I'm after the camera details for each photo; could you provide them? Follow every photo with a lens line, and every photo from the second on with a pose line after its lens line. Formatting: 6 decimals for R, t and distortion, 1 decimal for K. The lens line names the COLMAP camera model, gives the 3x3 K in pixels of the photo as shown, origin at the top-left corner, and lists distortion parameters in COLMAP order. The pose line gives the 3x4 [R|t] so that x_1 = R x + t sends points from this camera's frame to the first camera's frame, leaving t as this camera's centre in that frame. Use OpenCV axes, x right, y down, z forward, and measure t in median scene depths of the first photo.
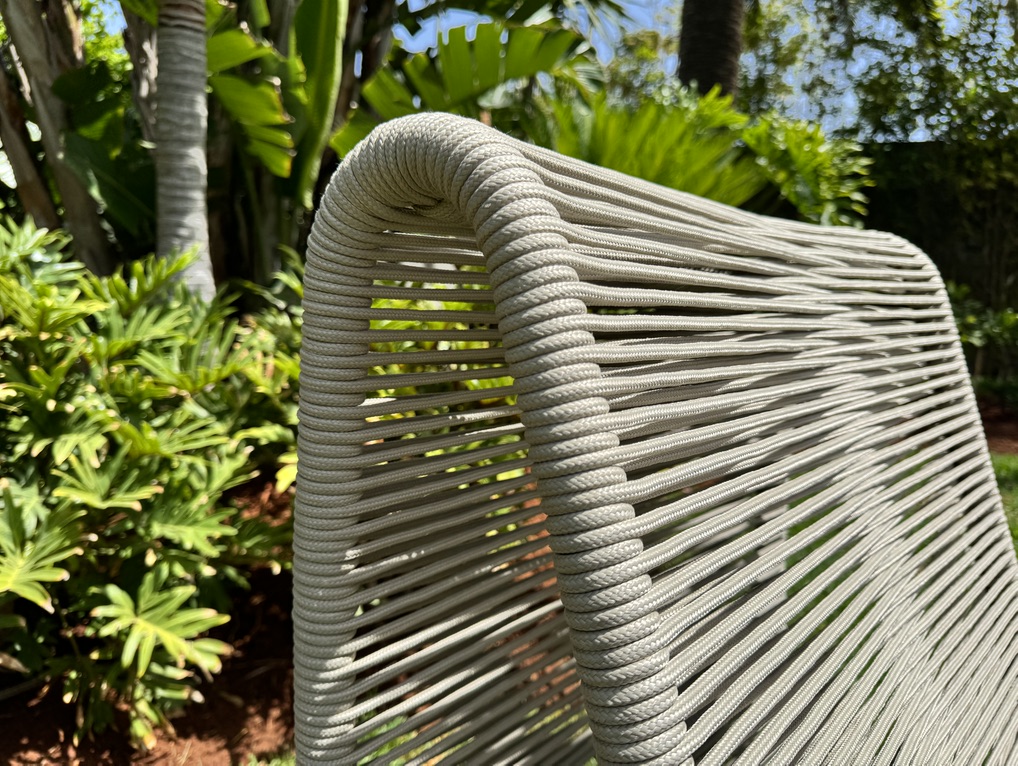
lens RADIAL K [[728.5, 0, 505.9], [0, 728.5, 384.7], [0, 0, 1]] dist [0.025220, -0.034623]
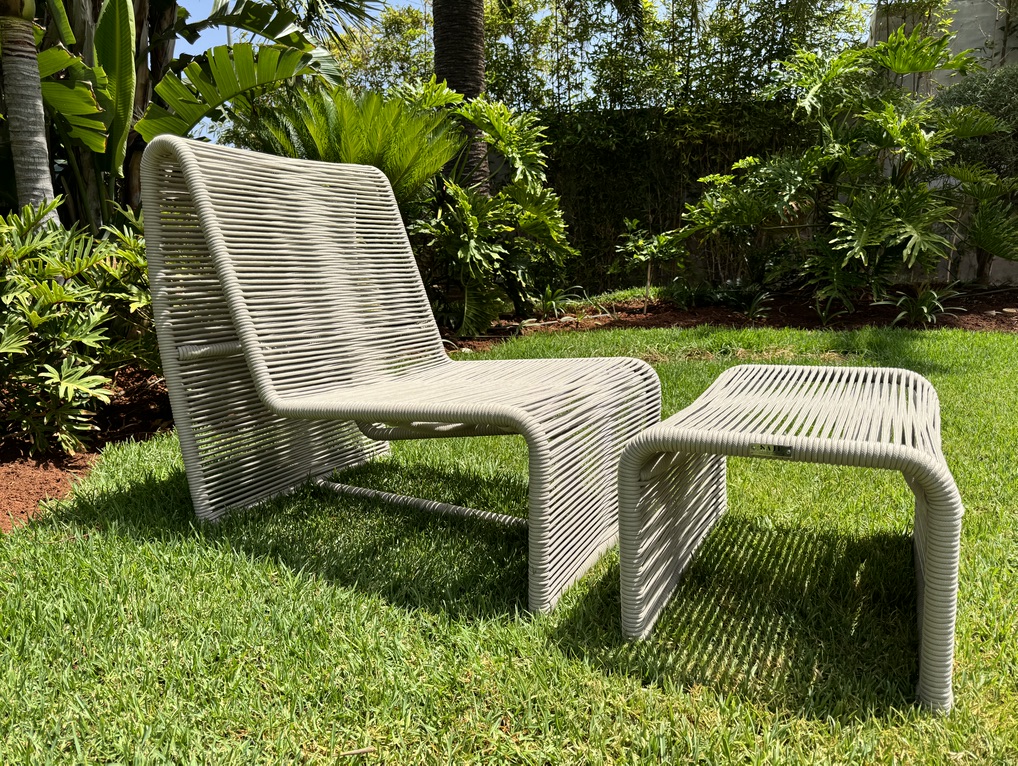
lens RADIAL K [[728.5, 0, 509.9], [0, 728.5, 380.8], [0, 0, 1]] dist [0.025220, -0.034623]
pose [[0.972723, -0.102101, 0.208292, 0.148515], [0.094707, 0.994479, 0.045192, 0.195652], [-0.211756, -0.024233, 0.977022, -0.673363]]
